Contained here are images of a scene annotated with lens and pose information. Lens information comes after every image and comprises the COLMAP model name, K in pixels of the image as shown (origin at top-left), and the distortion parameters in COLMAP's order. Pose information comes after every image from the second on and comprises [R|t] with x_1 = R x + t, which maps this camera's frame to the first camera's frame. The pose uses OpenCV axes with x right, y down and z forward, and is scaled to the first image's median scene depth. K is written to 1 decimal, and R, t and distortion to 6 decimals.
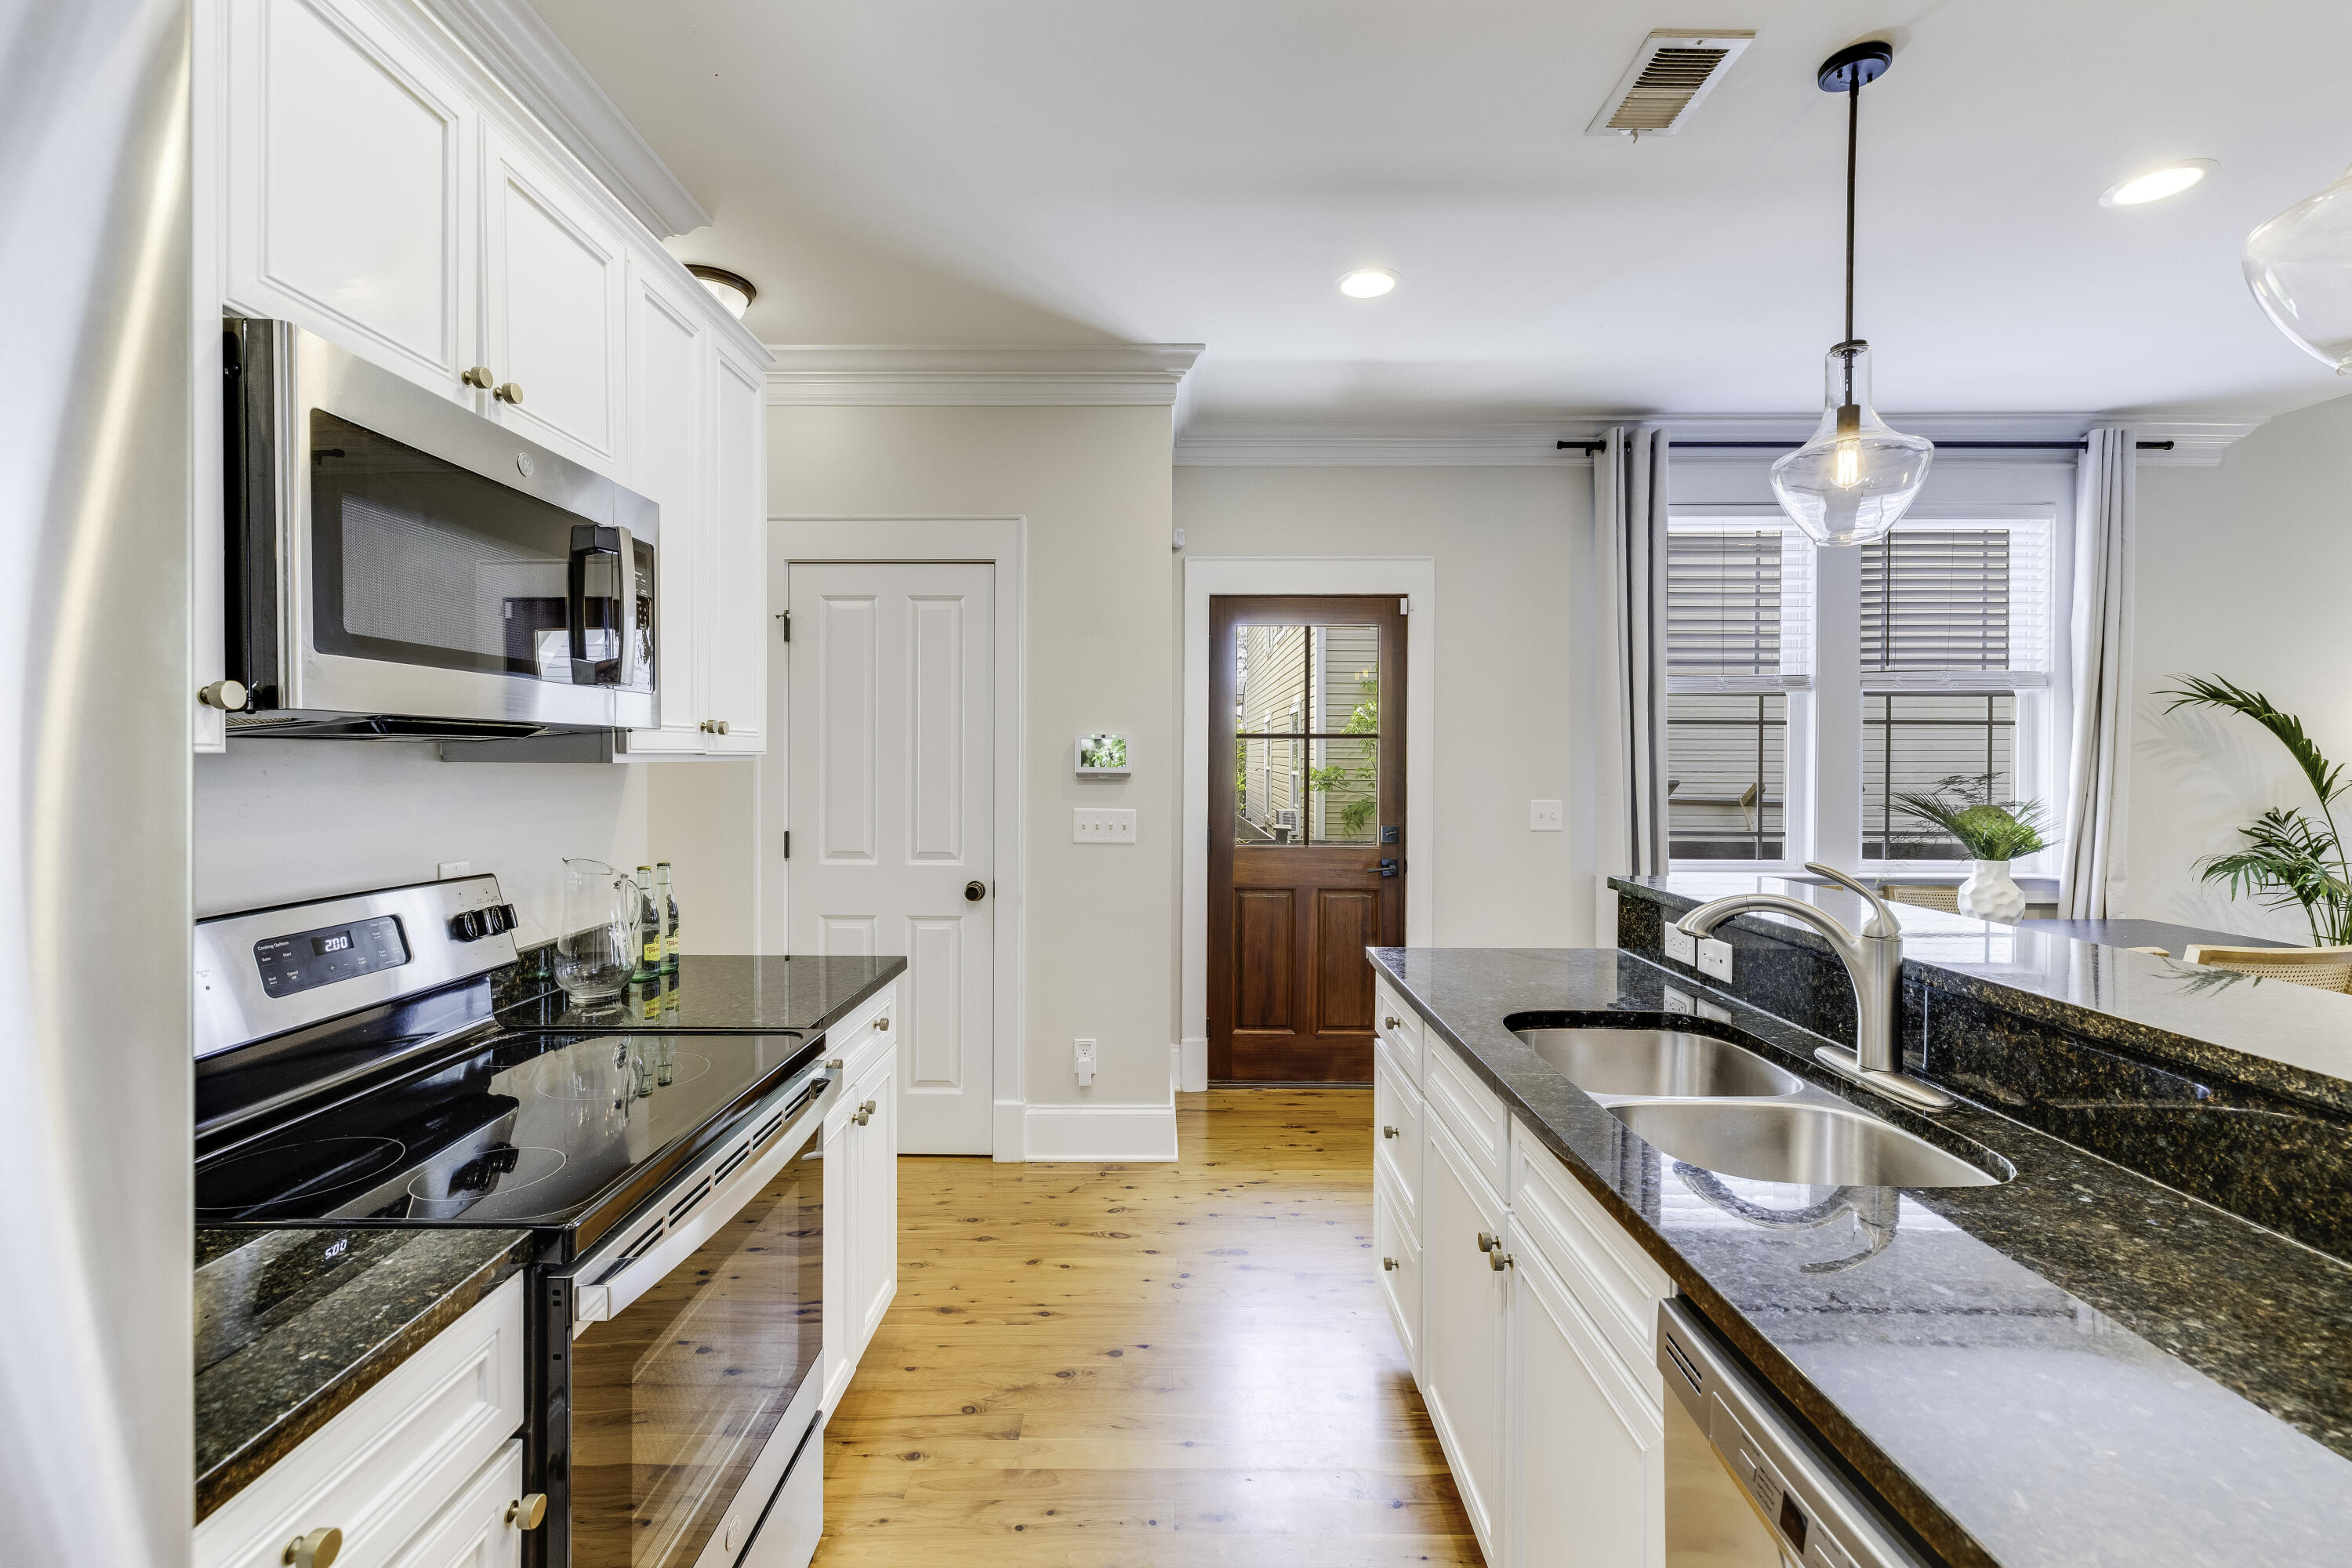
lens RADIAL K [[1034.3, 0, 1176.0], [0, 1034.3, 784.0], [0, 0, 1]] dist [-0.001348, 0.001252]
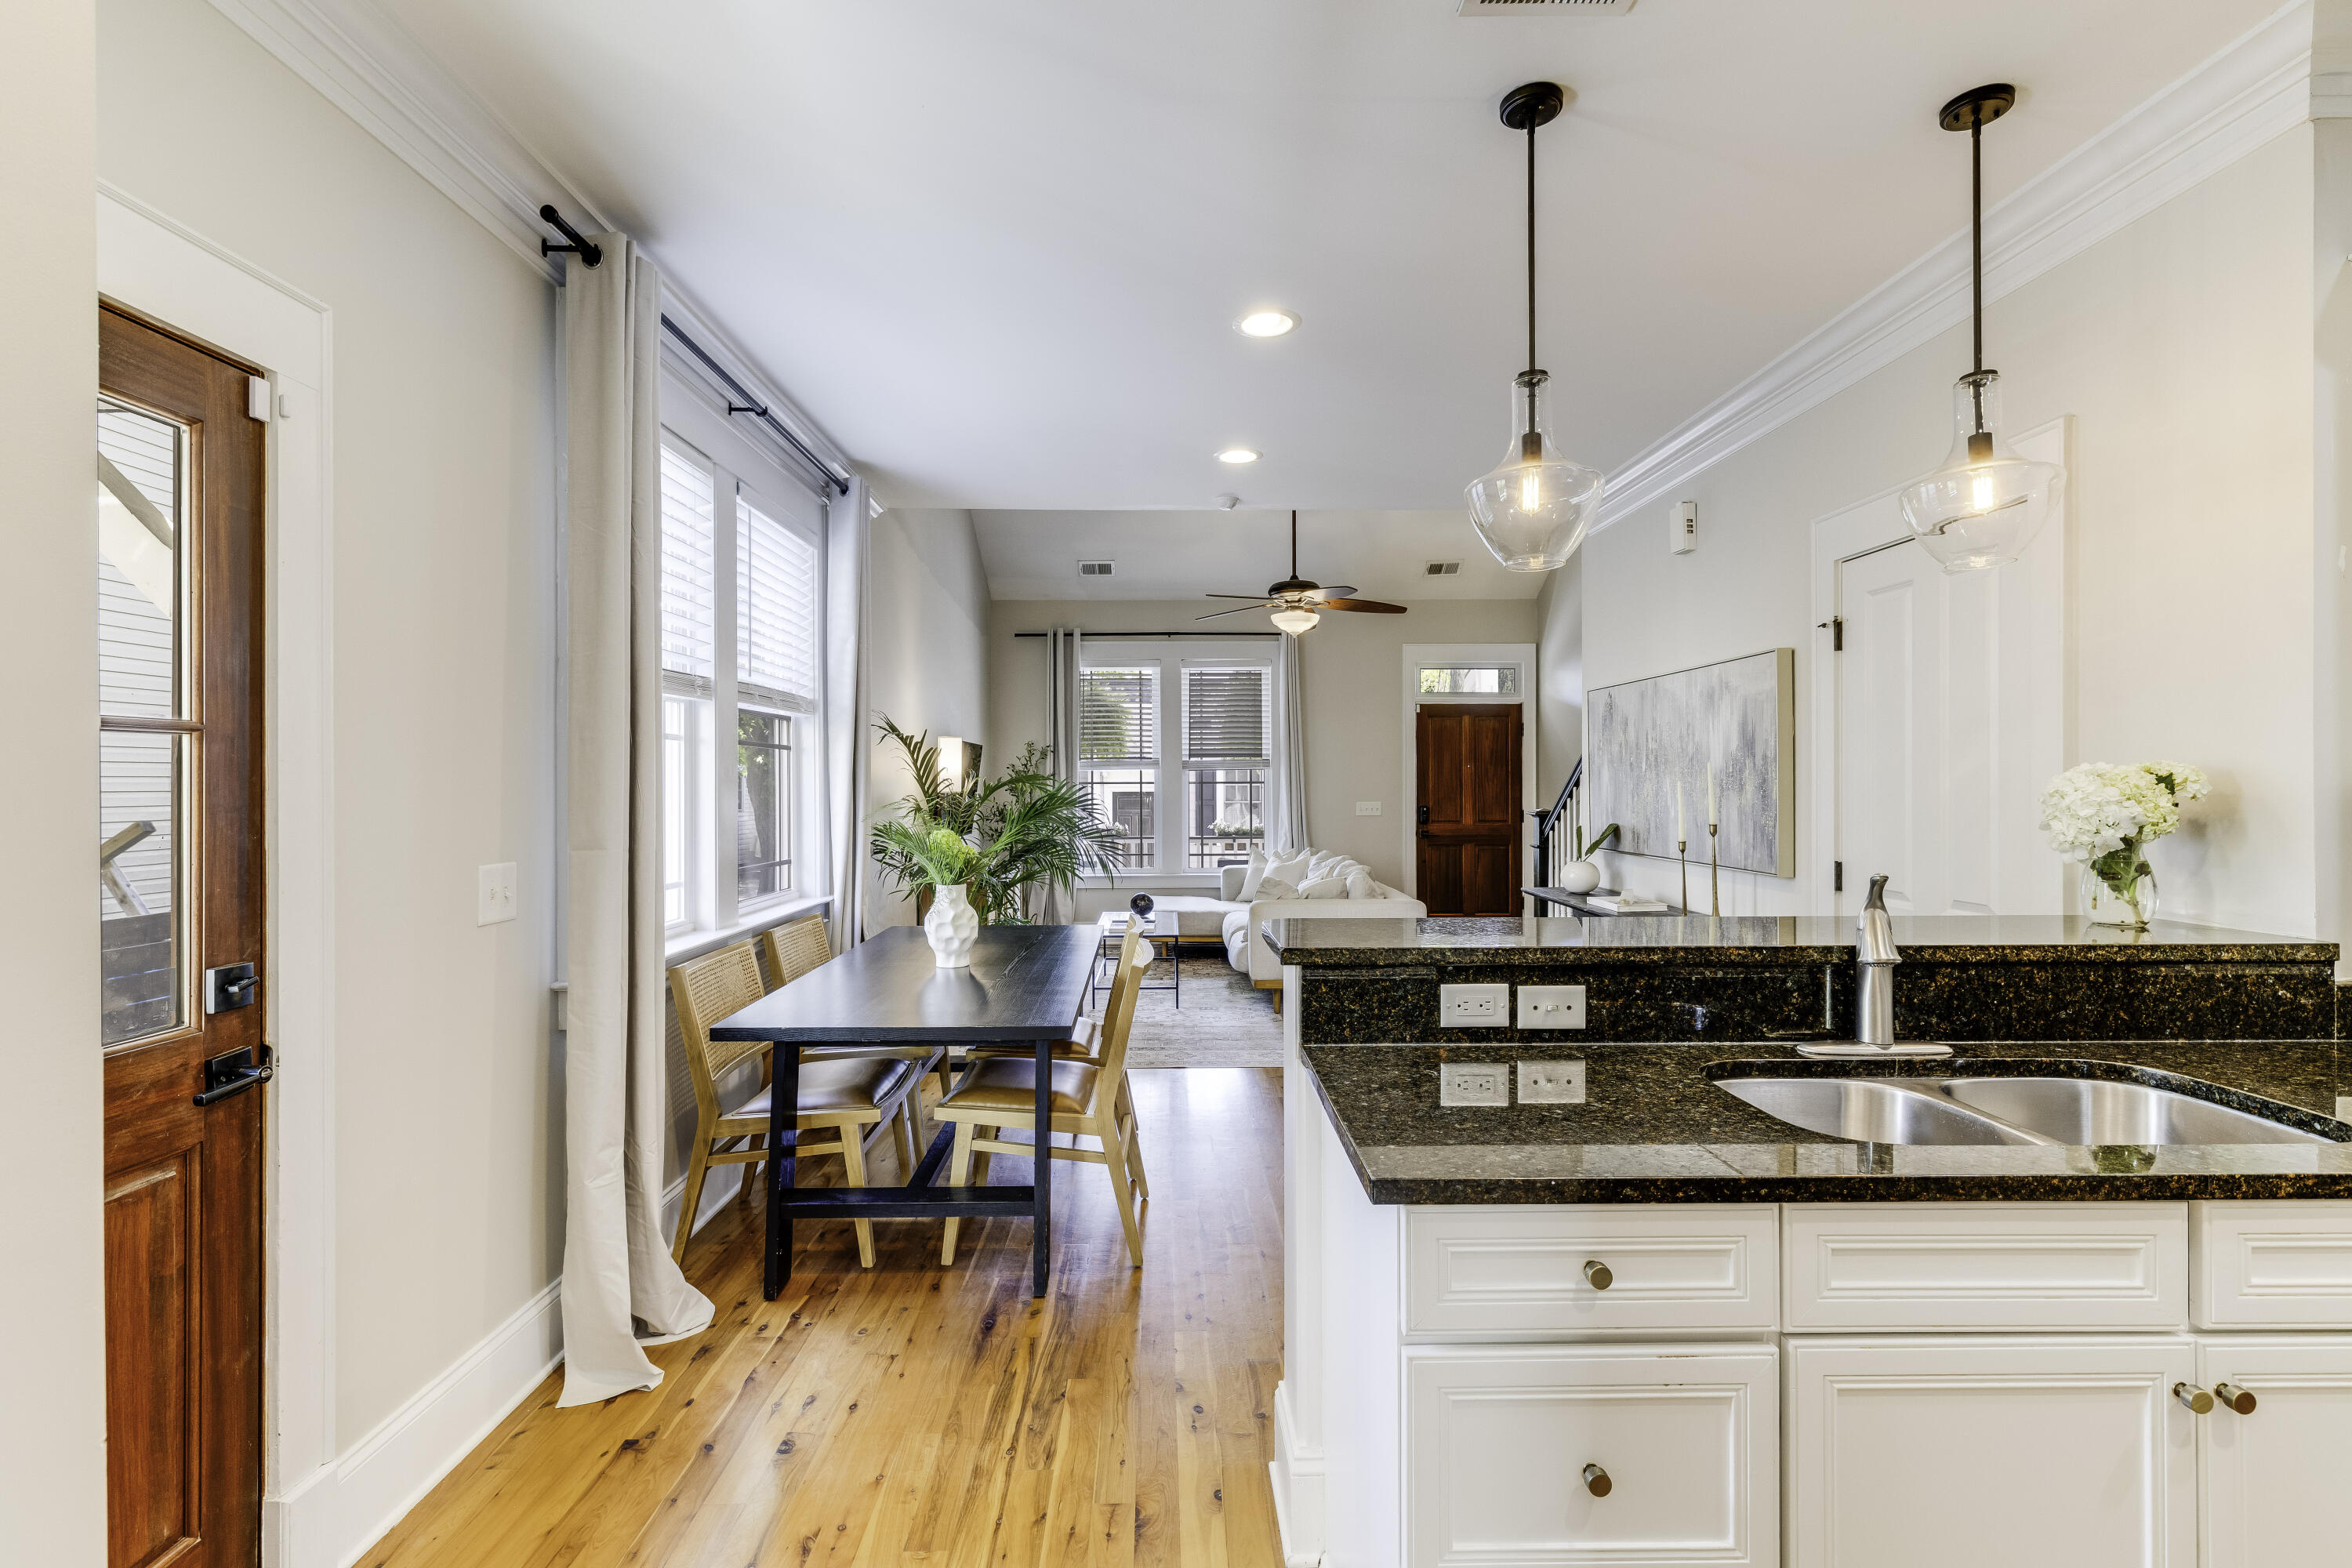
lens RADIAL K [[1034.3, 0, 1176.0], [0, 1034.3, 784.0], [0, 0, 1]] dist [-0.001348, 0.001252]
pose [[-0.006456, -0.007006, 0.999955, -0.184954], [0.030769, 0.999501, 0.007201, -0.018804], [-0.999506, 0.030814, -0.006237, 0.702705]]
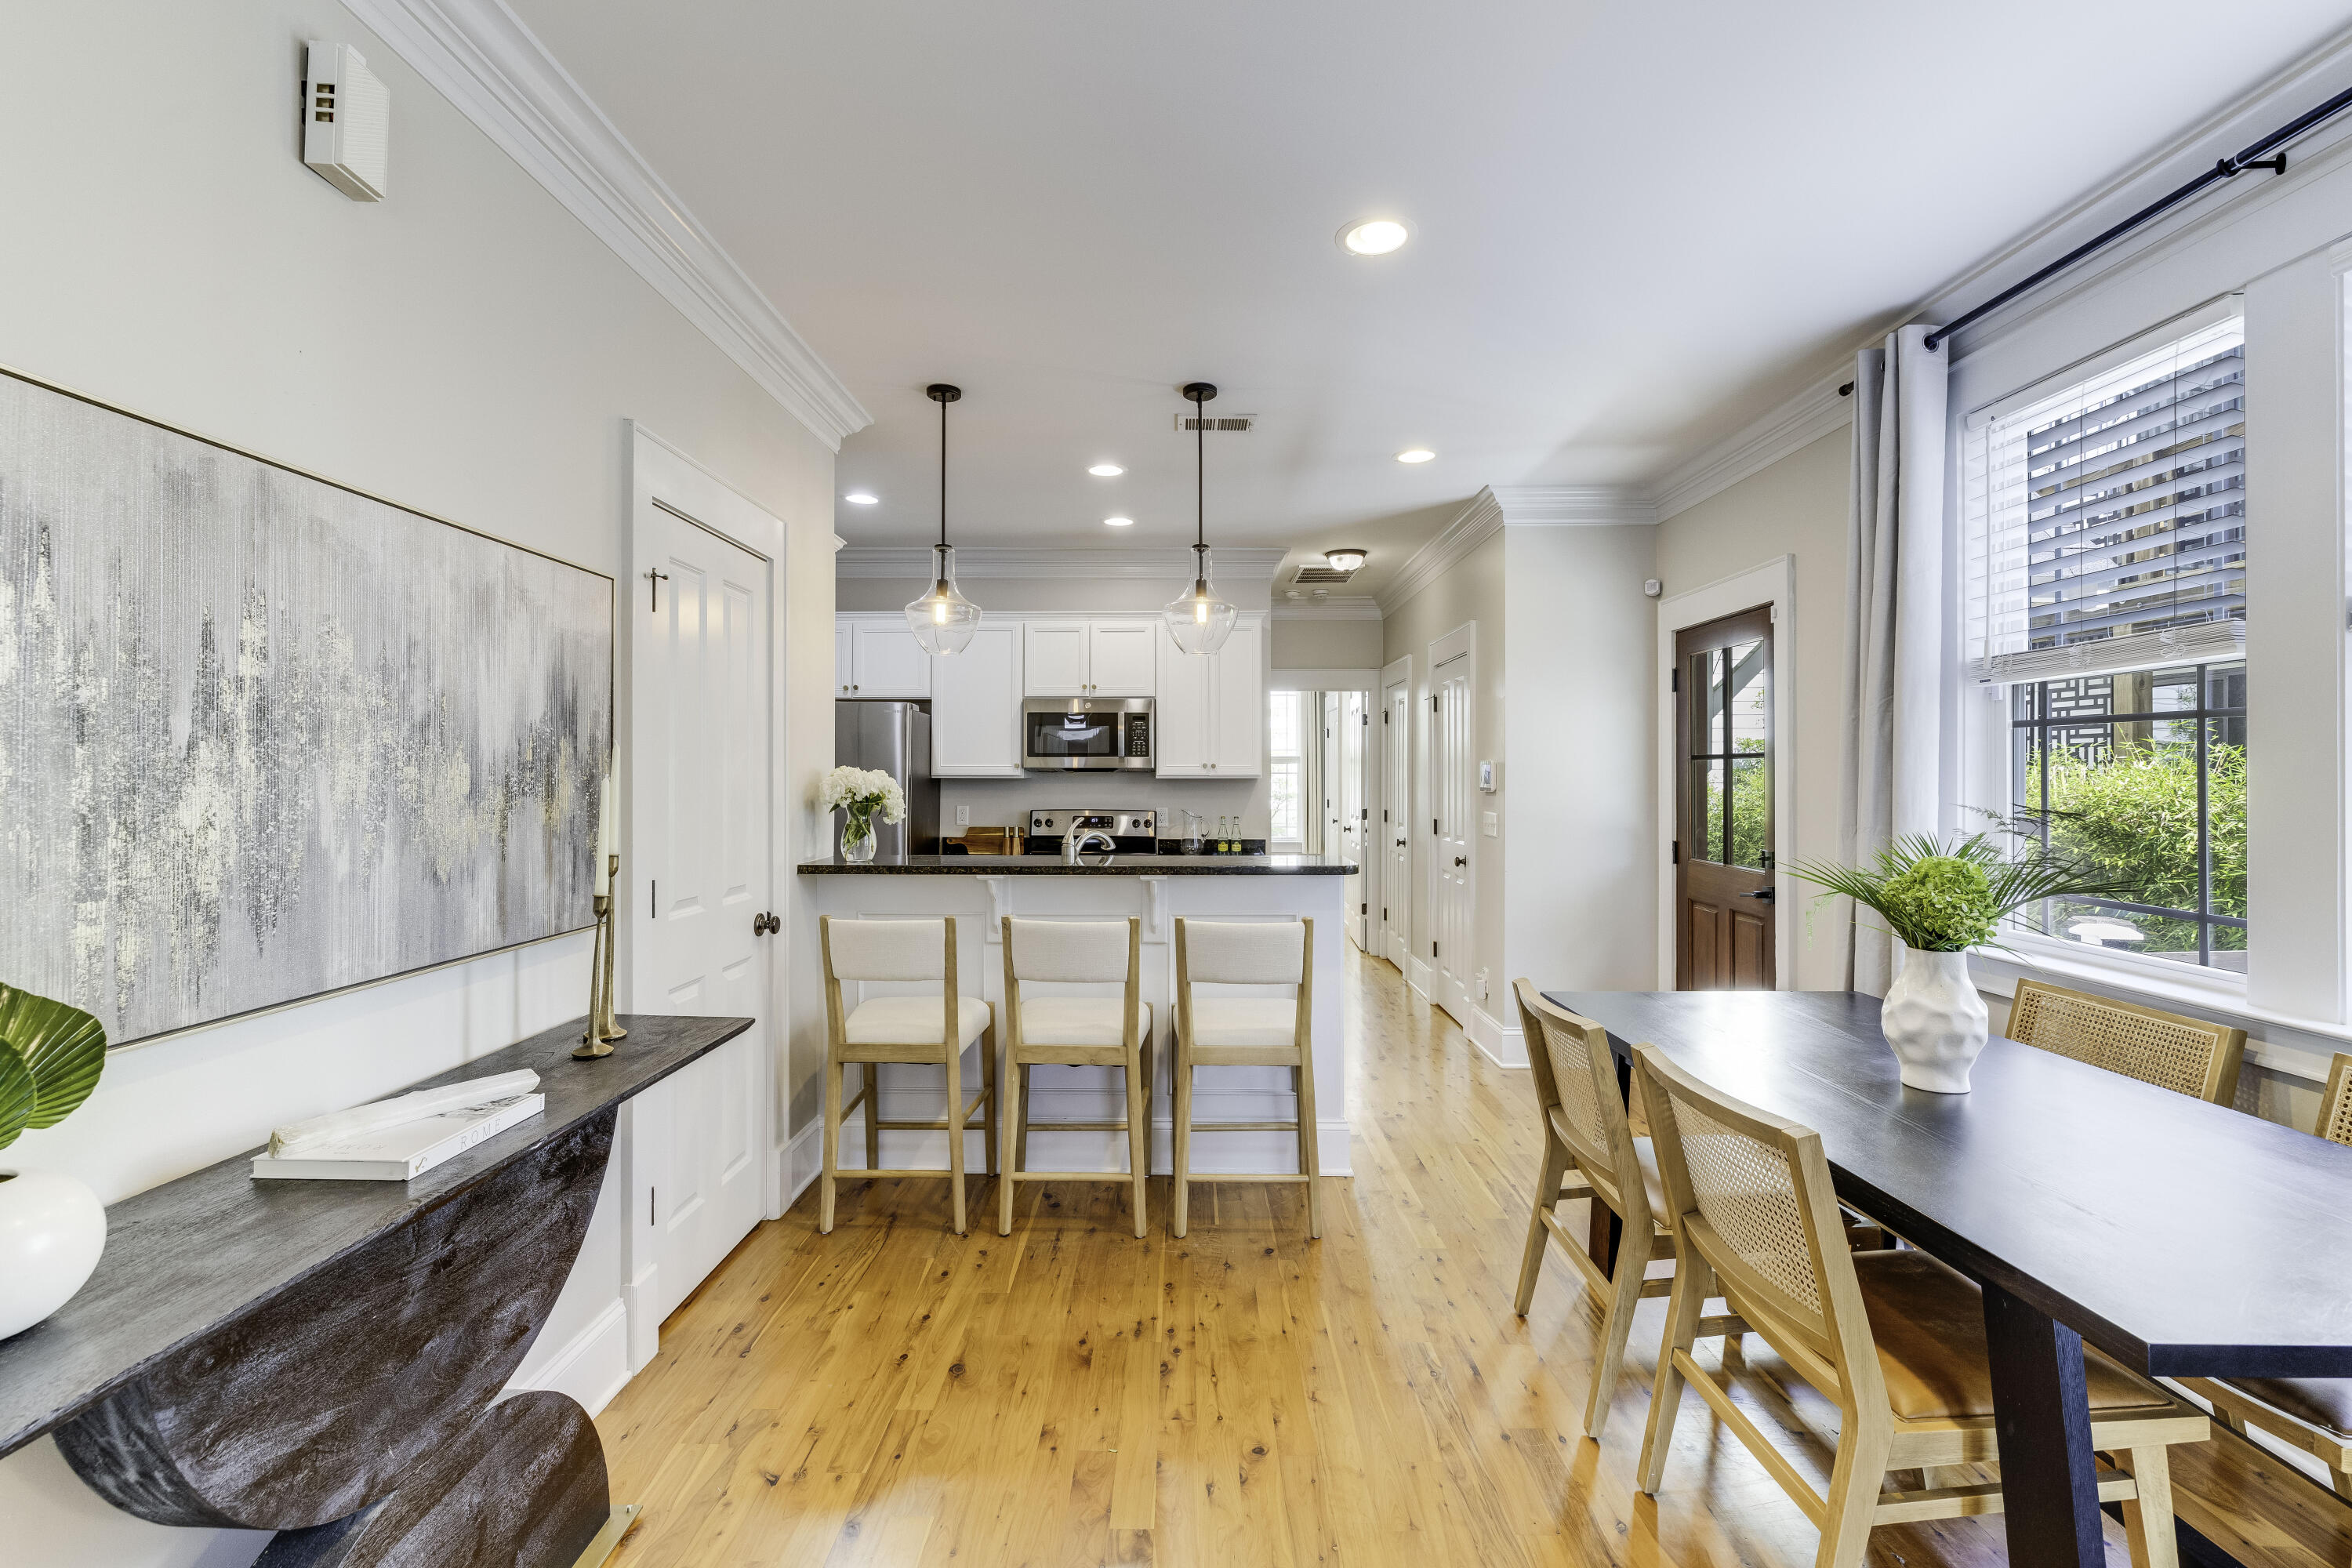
lens RADIAL K [[1034.3, 0, 1176.0], [0, 1034.3, 784.0], [0, 0, 1]] dist [-0.001348, 0.001252]
pose [[-0.017670, 0.001528, -0.999843, 1.306162], [-0.028251, 0.999599, 0.002027, -0.005904], [0.999445, 0.028282, -0.017620, 0.506888]]
